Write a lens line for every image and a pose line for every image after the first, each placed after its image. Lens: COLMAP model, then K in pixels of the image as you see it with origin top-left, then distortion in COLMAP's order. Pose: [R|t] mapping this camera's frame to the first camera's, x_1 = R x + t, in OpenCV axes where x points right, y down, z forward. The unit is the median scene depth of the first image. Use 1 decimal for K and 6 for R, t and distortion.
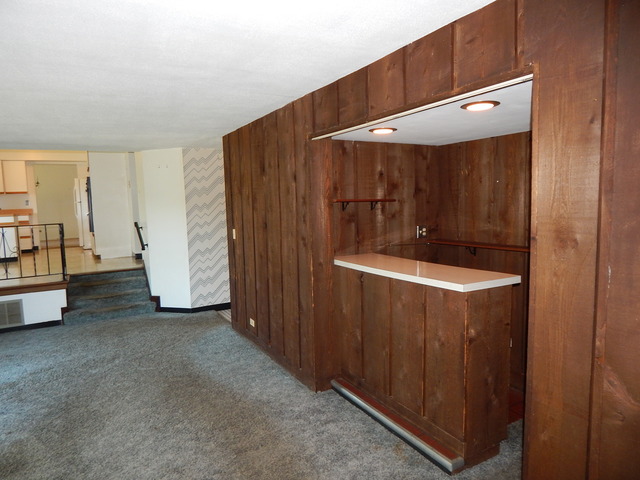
lens RADIAL K [[420.8, 0, 319.8], [0, 420.8, 234.2], [0, 0, 1]] dist [-0.004677, 0.000718]
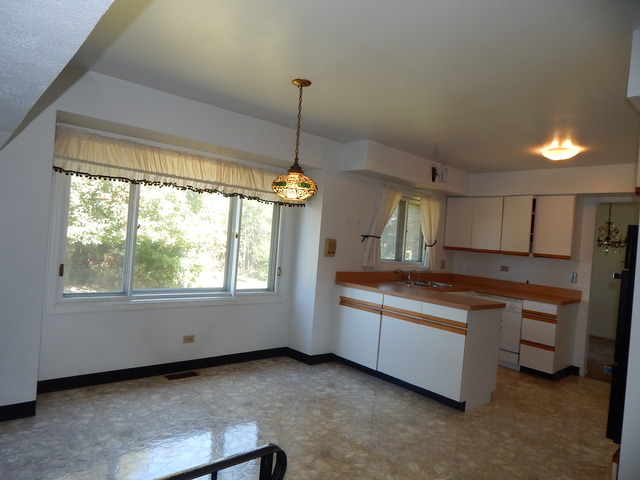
lens RADIAL K [[420.8, 0, 319.8], [0, 420.8, 234.2], [0, 0, 1]] dist [-0.004677, 0.000718]
pose [[0.192927, 0.038479, -0.980458, -0.256914], [-0.183352, 0.983044, 0.002502, -0.071697], [0.963930, 0.179286, 0.196711, 0.591648]]
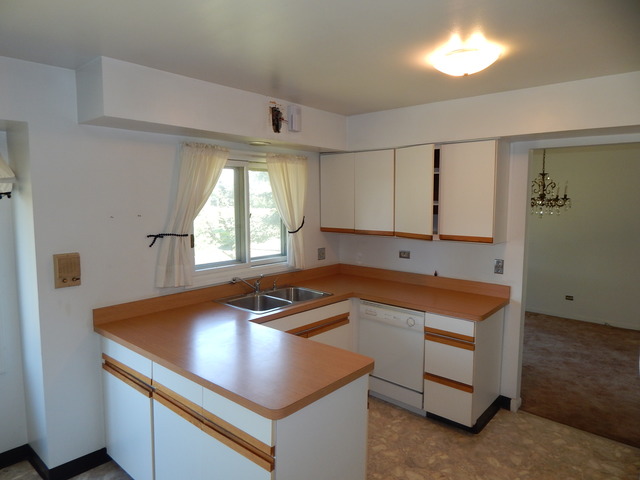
lens RADIAL K [[421.1, 0, 317.3], [0, 421.1, 238.4], [0, 0, 1]] dist [-0.003515, -0.000470]
pose [[0.320504, 0.121129, -0.939471, -0.427908], [-0.103322, 0.990343, 0.092440, -0.113679], [0.941595, 0.067441, 0.329924, 0.748602]]
